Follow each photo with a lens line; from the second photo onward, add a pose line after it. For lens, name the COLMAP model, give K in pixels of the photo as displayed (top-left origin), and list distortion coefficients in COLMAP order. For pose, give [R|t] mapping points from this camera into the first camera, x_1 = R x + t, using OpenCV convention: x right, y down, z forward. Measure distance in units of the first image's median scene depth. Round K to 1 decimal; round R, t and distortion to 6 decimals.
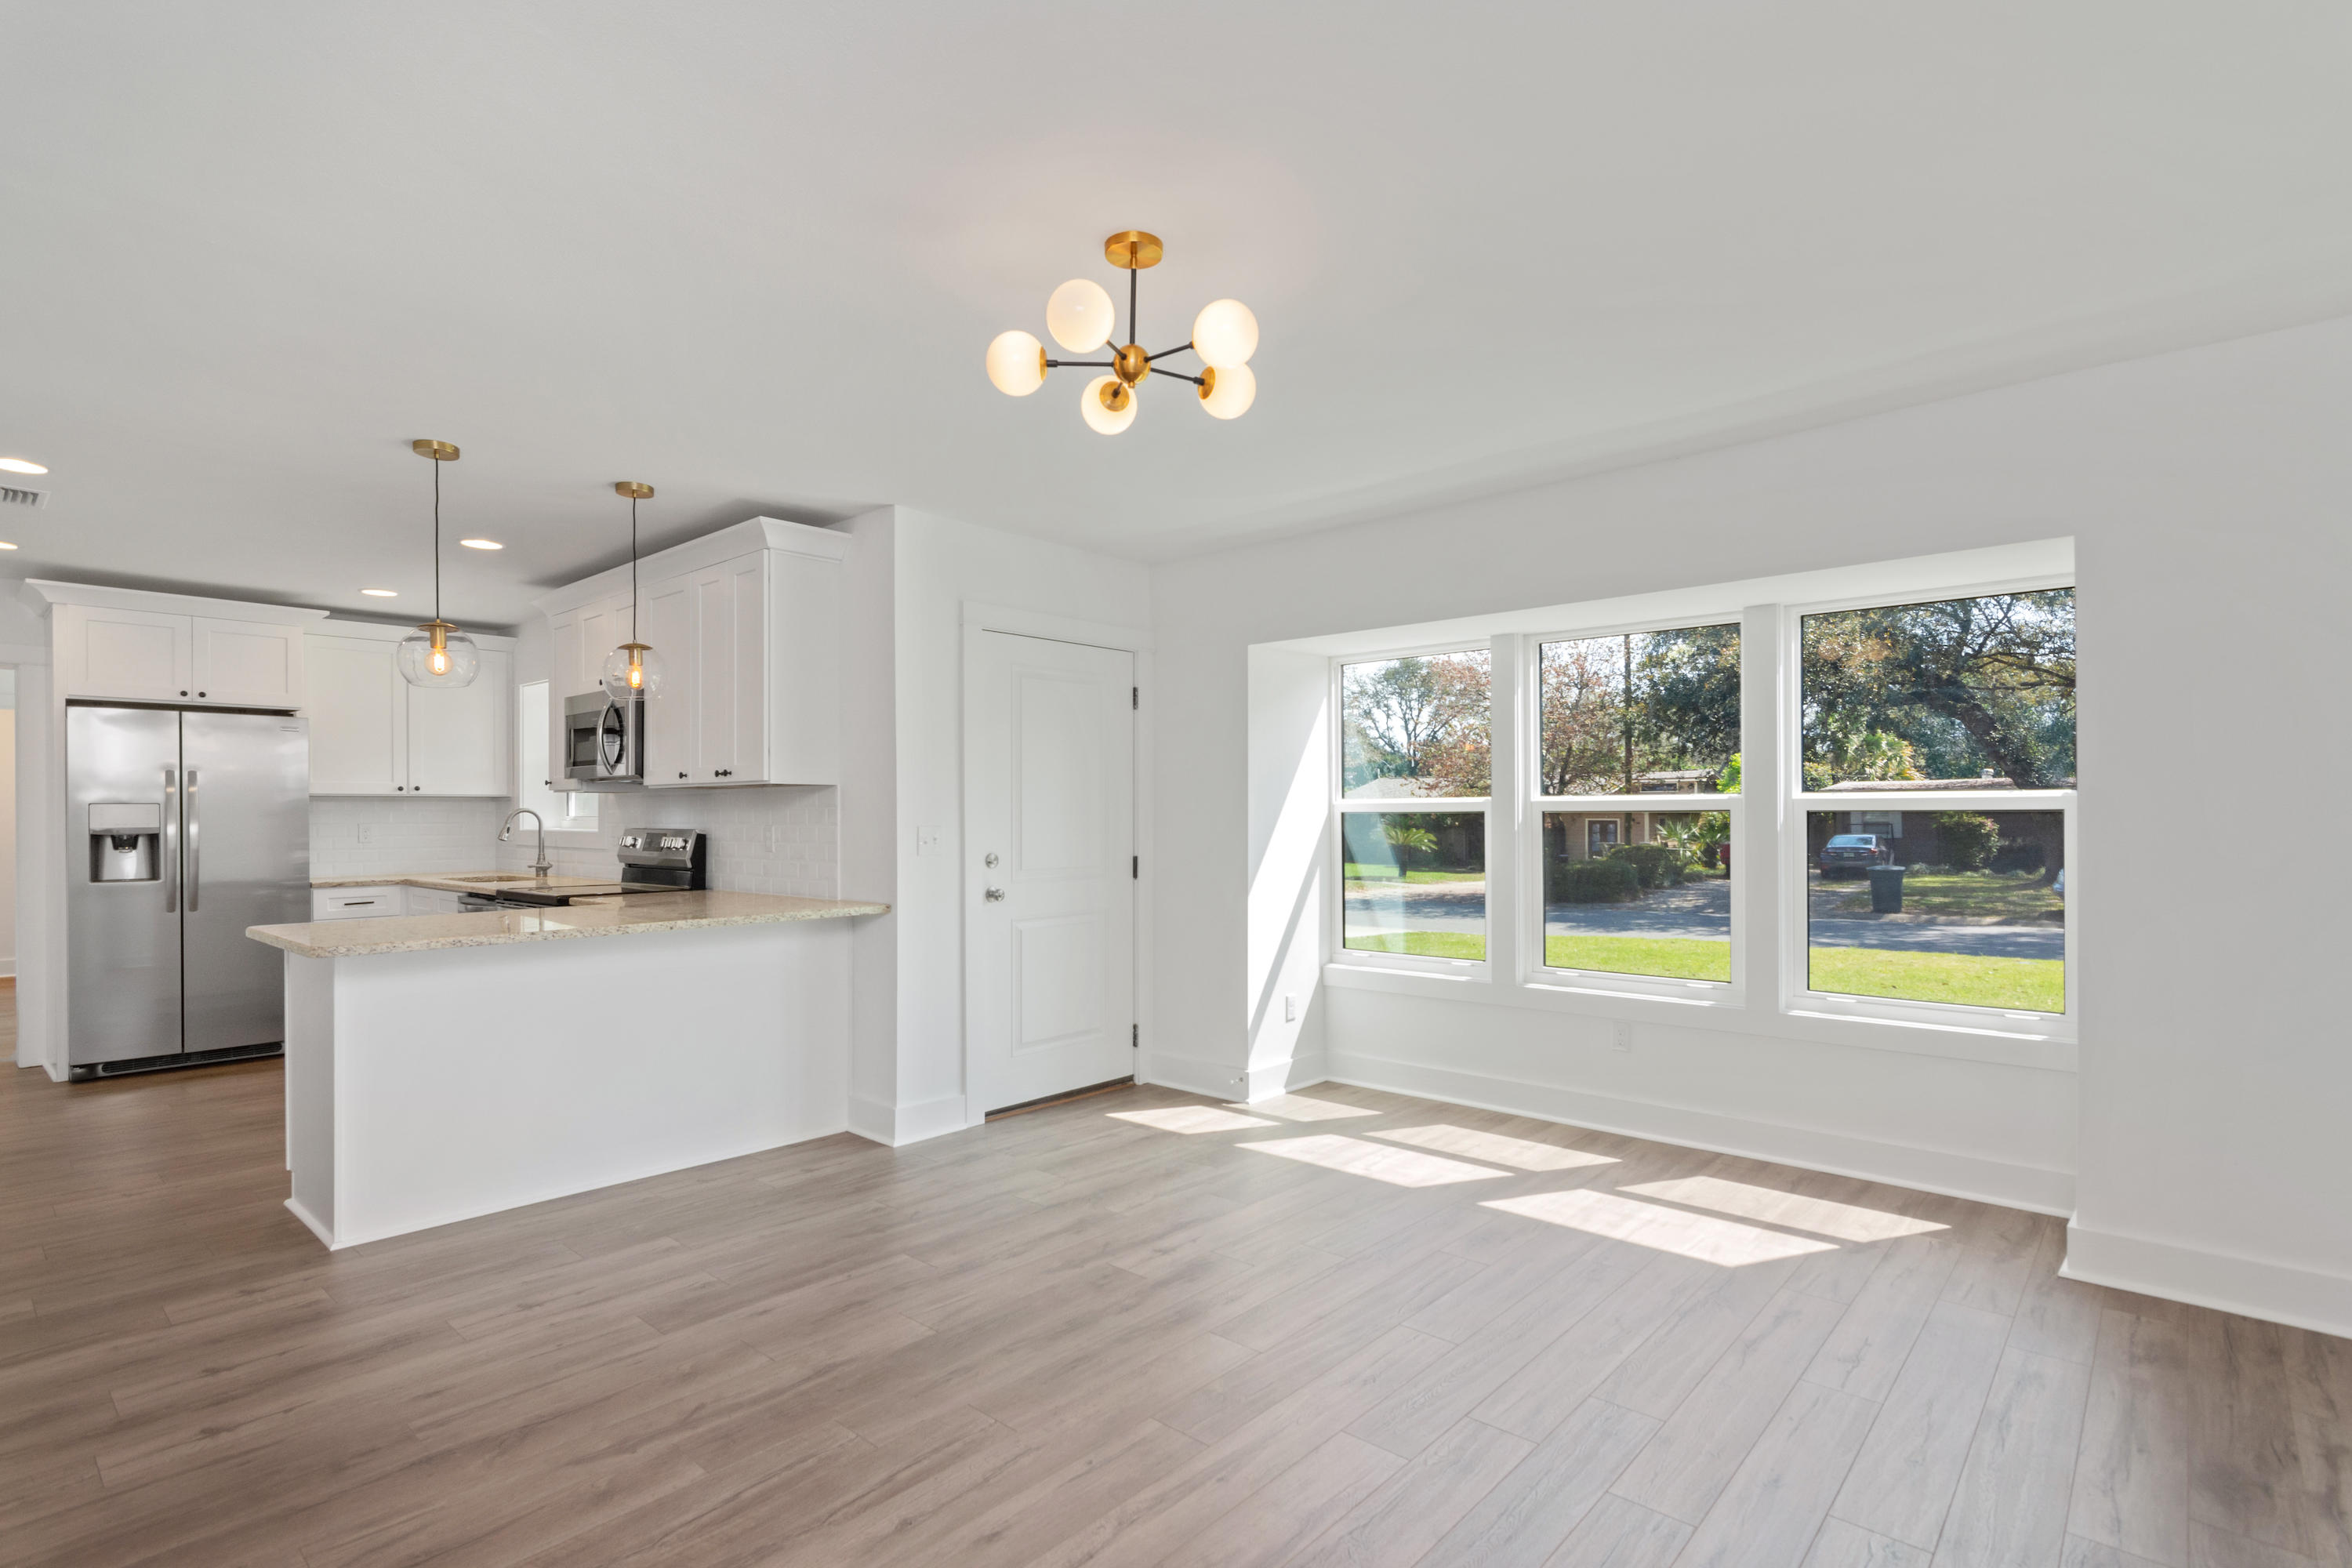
lens RADIAL K [[1127.7, 0, 1182.0], [0, 1127.7, 816.5], [0, 0, 1]] dist [0.001358, 0.000418]
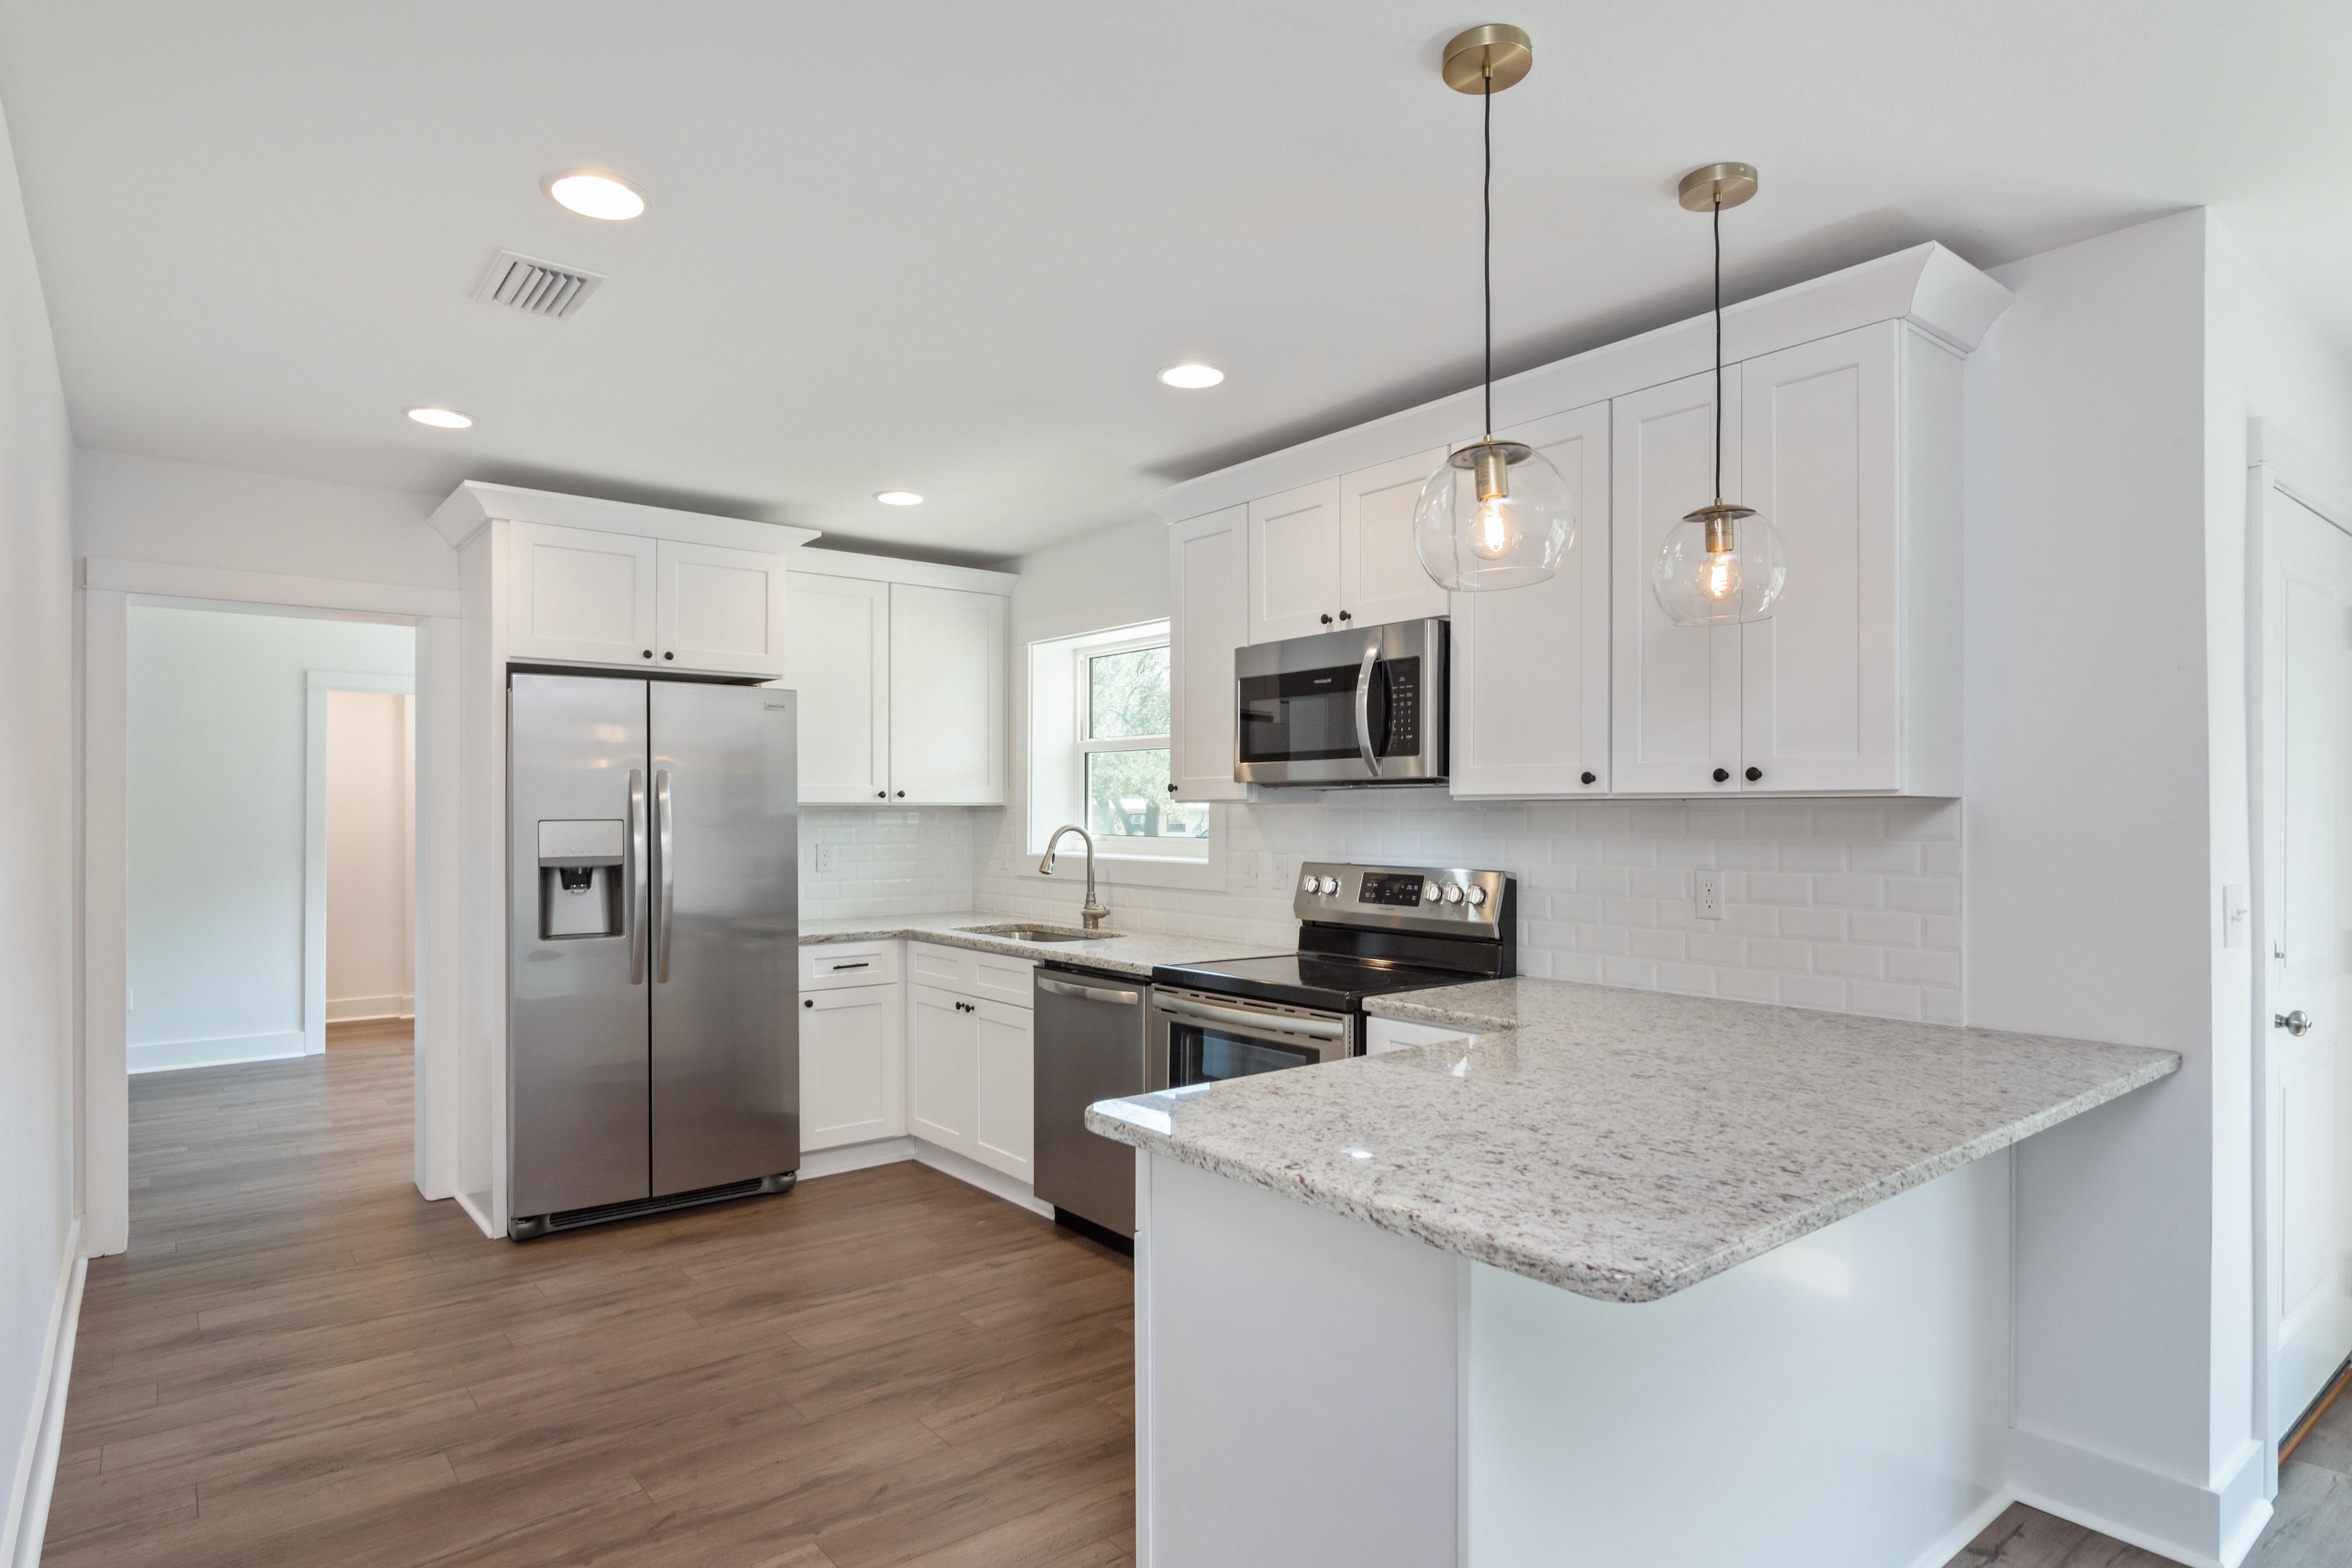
lens RADIAL K [[1293.4, 0, 1174.2], [0, 1293.4, 810.3], [0, 0, 1]] dist [0.000382, 0.000073]
pose [[0.985261, 0.002918, -0.171032, -0.457423], [-0.003592, 0.999987, -0.003629, -0.015658], [0.171019, 0.004189, 0.985259, 0.308481]]
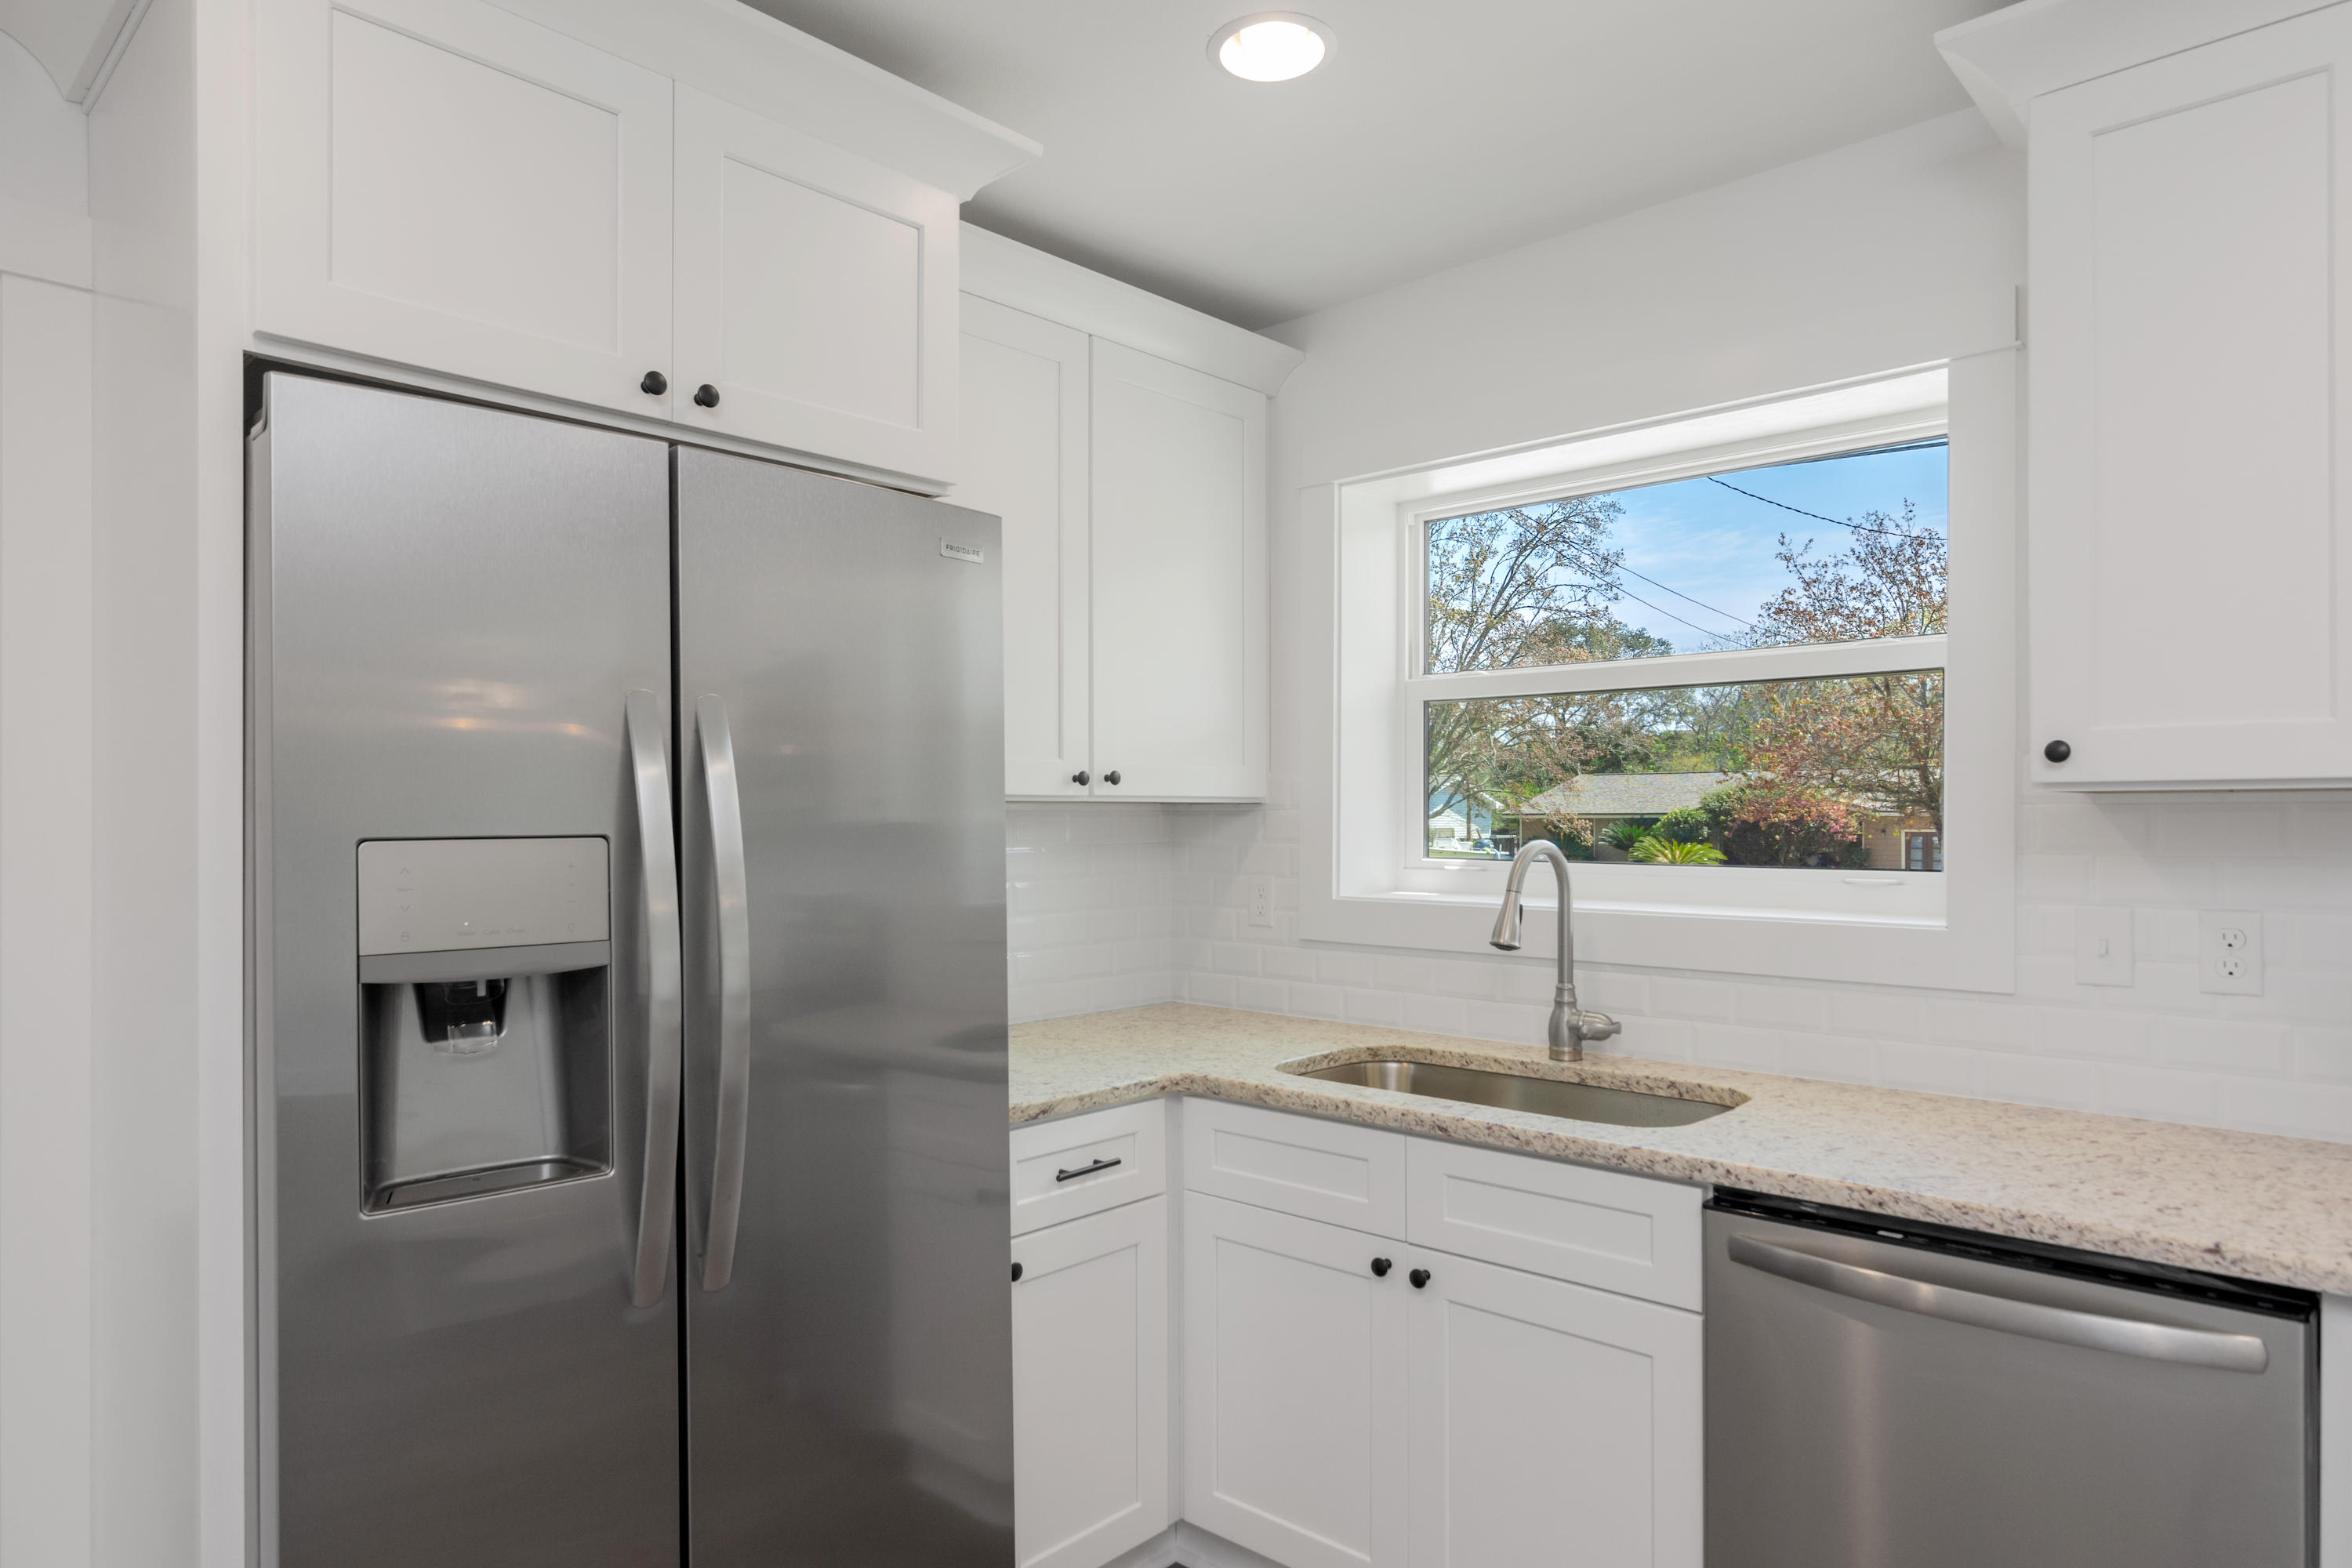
lens RADIAL K [[1390.7, 0, 1171.4], [0, 1390.7, 817.9], [0, 0, 1]] dist [0.001070, -0.000723]
pose [[0.999752, 0.001344, -0.022242, -0.783387], [-0.001416, 0.999994, -0.003213, -0.014689], [0.022237, 0.003243, 0.999747, 0.718618]]
